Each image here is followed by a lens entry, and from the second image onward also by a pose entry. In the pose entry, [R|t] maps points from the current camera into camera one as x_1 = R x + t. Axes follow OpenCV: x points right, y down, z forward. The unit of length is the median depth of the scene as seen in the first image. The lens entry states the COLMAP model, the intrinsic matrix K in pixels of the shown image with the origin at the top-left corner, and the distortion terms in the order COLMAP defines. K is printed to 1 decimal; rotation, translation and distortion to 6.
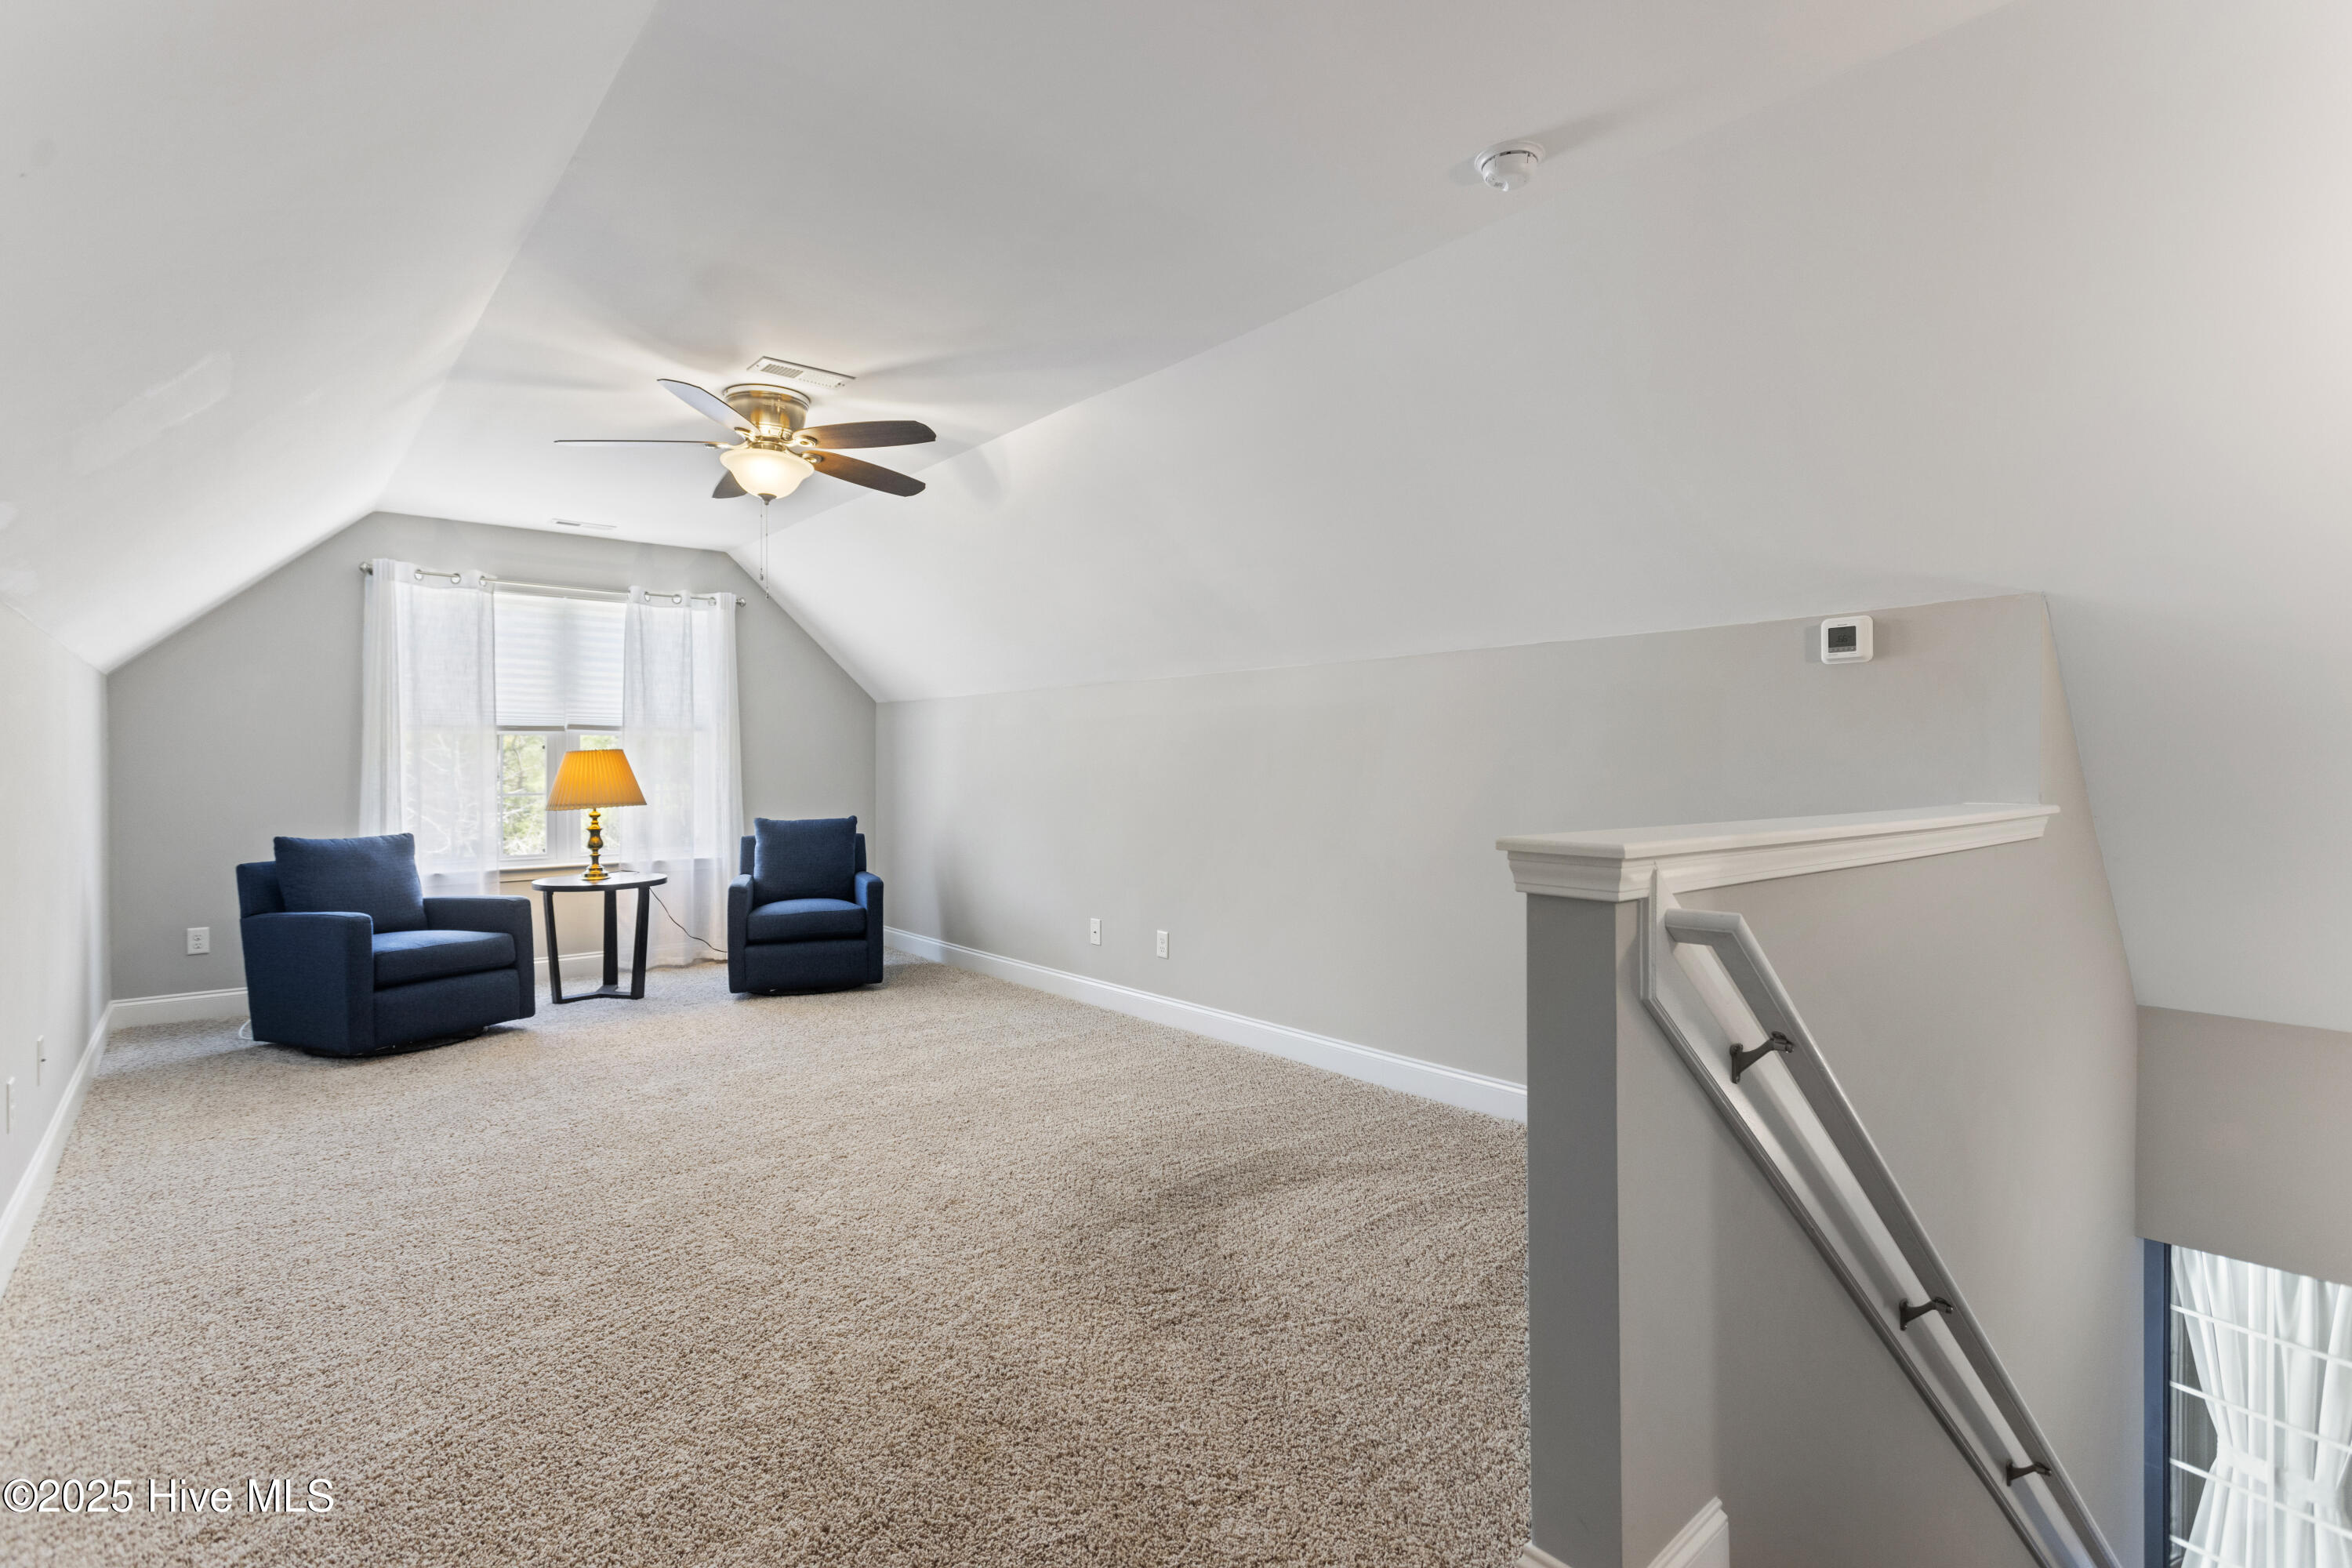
lens RADIAL K [[1132.8, 0, 1176.0], [0, 1132.8, 784.0], [0, 0, 1]] dist [0.000826, 0.000092]
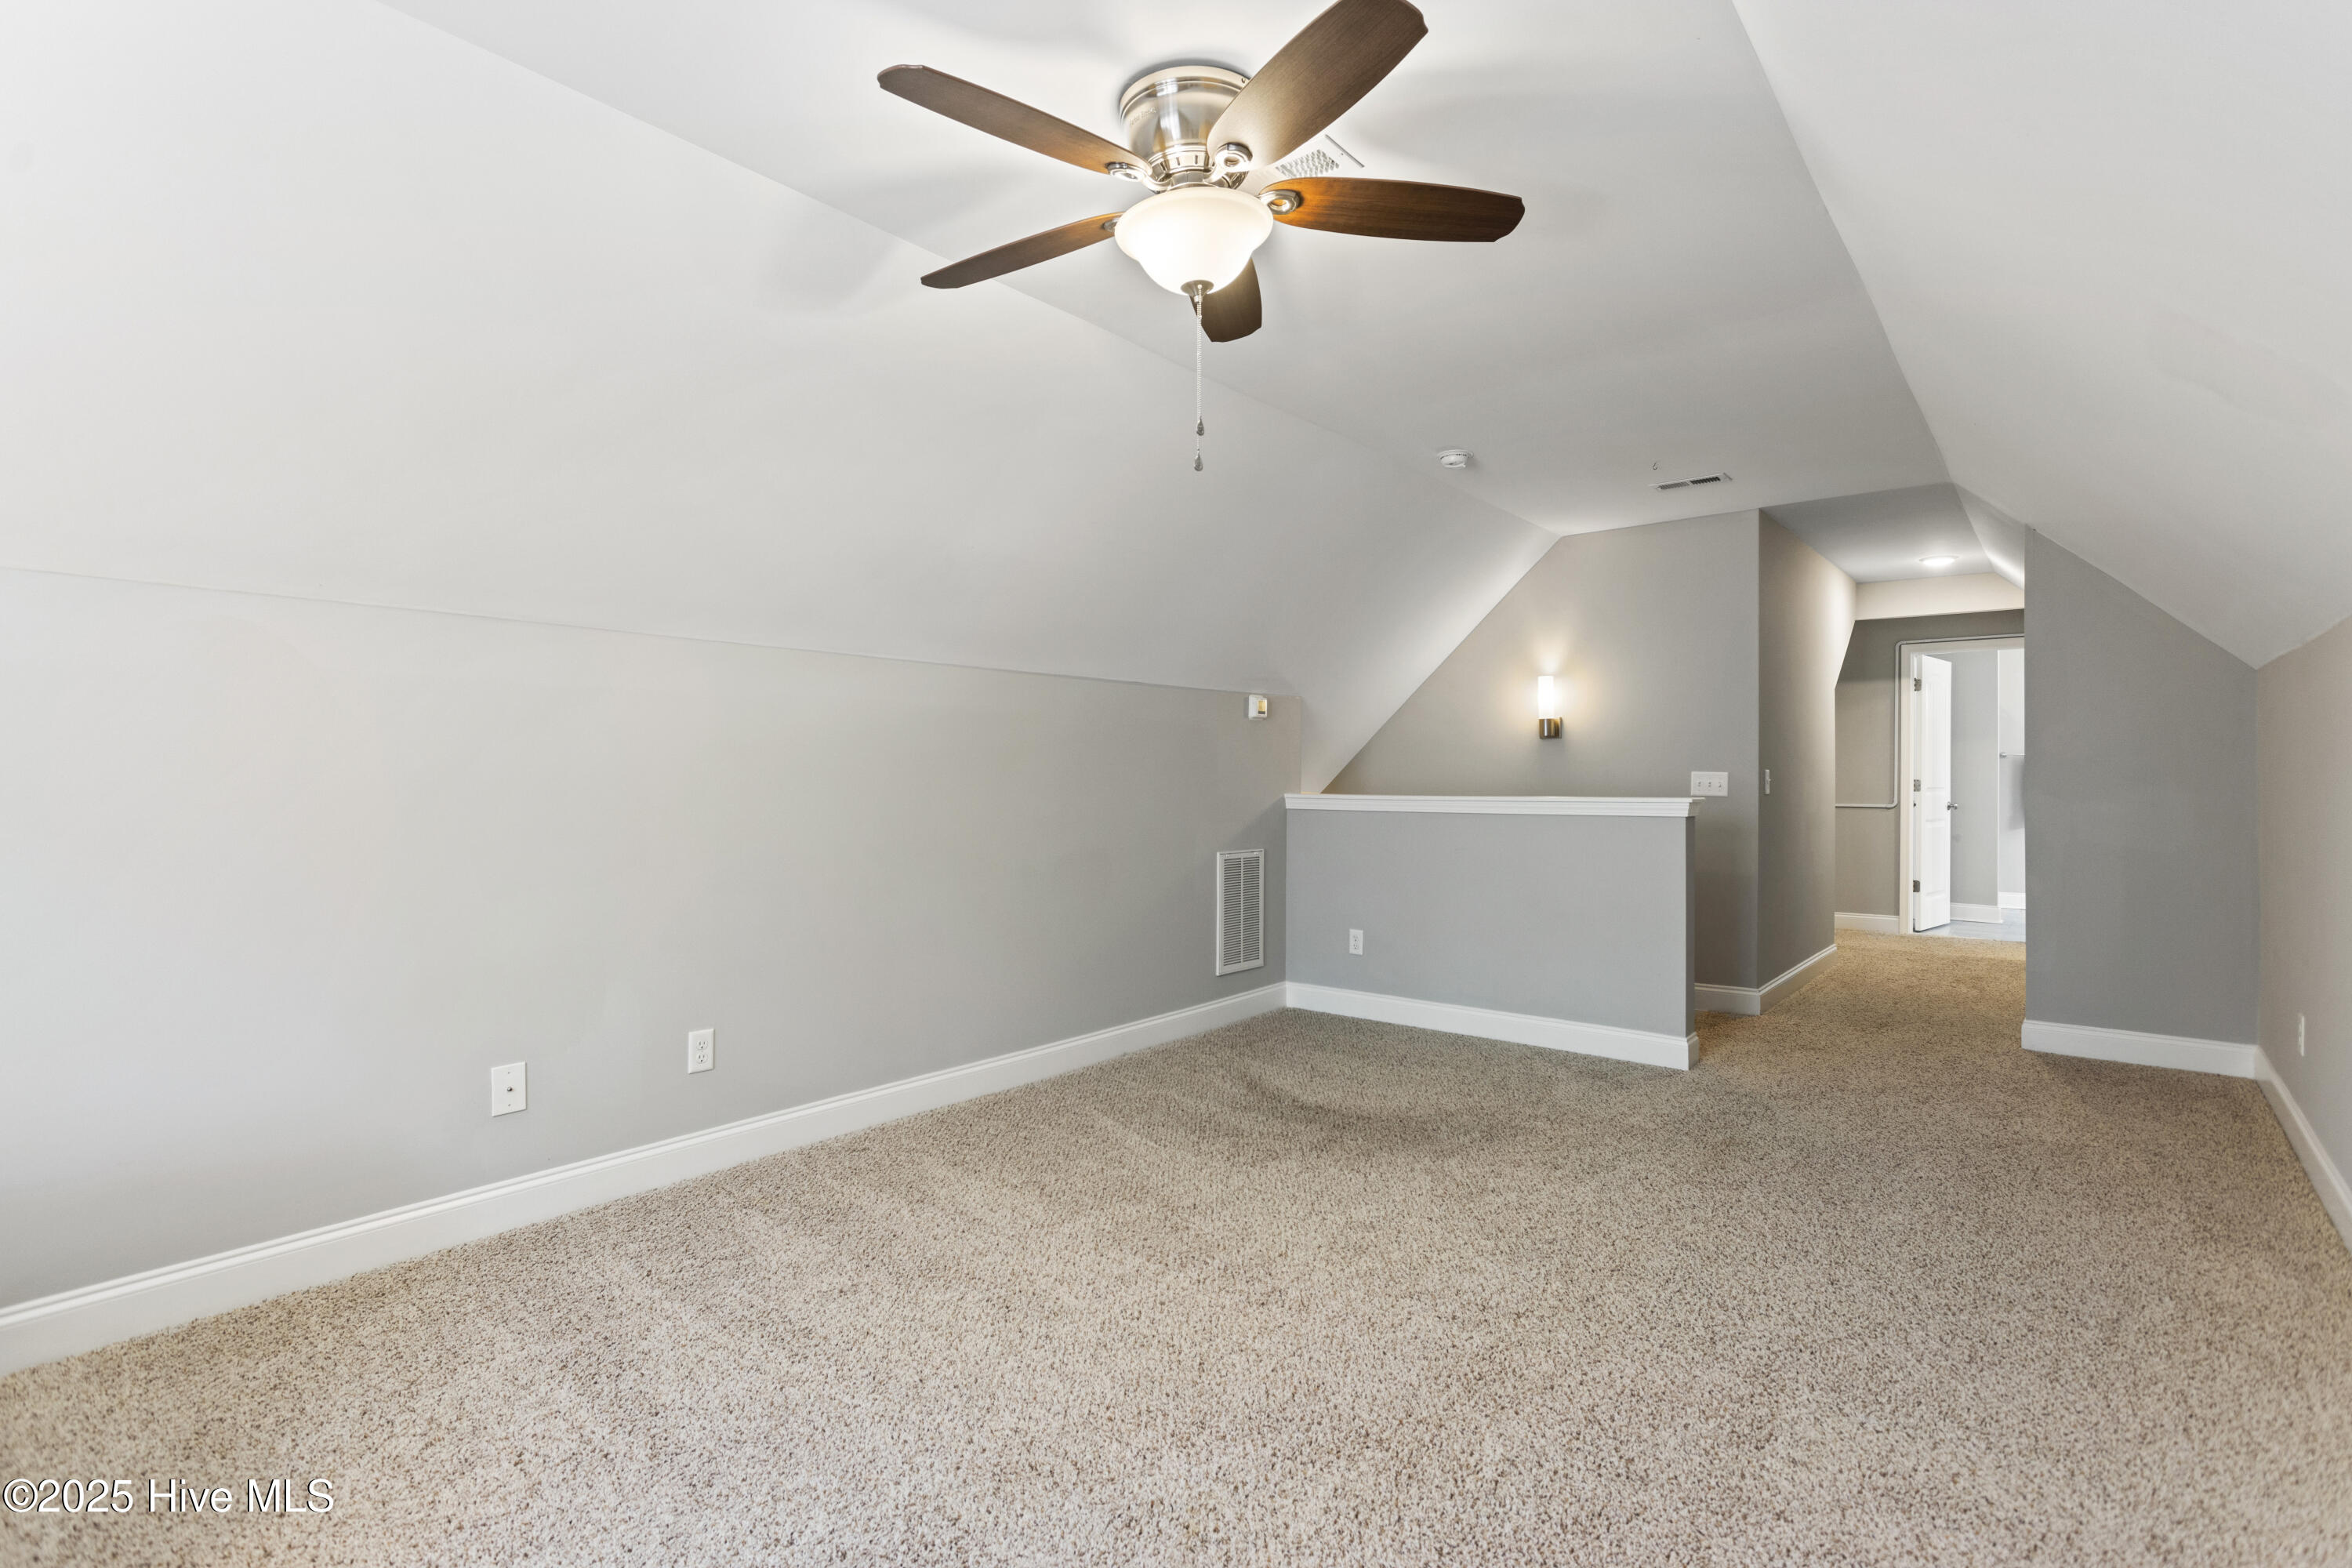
lens RADIAL K [[1132.8, 0, 1176.0], [0, 1132.8, 784.0], [0, 0, 1]] dist [0.000826, 0.000092]
pose [[-0.191944, 0.000617, 0.981406, -0.716723], [0.017474, 0.999843, 0.002789, -0.009848], [-0.981250, 0.017685, -0.191925, 0.867090]]
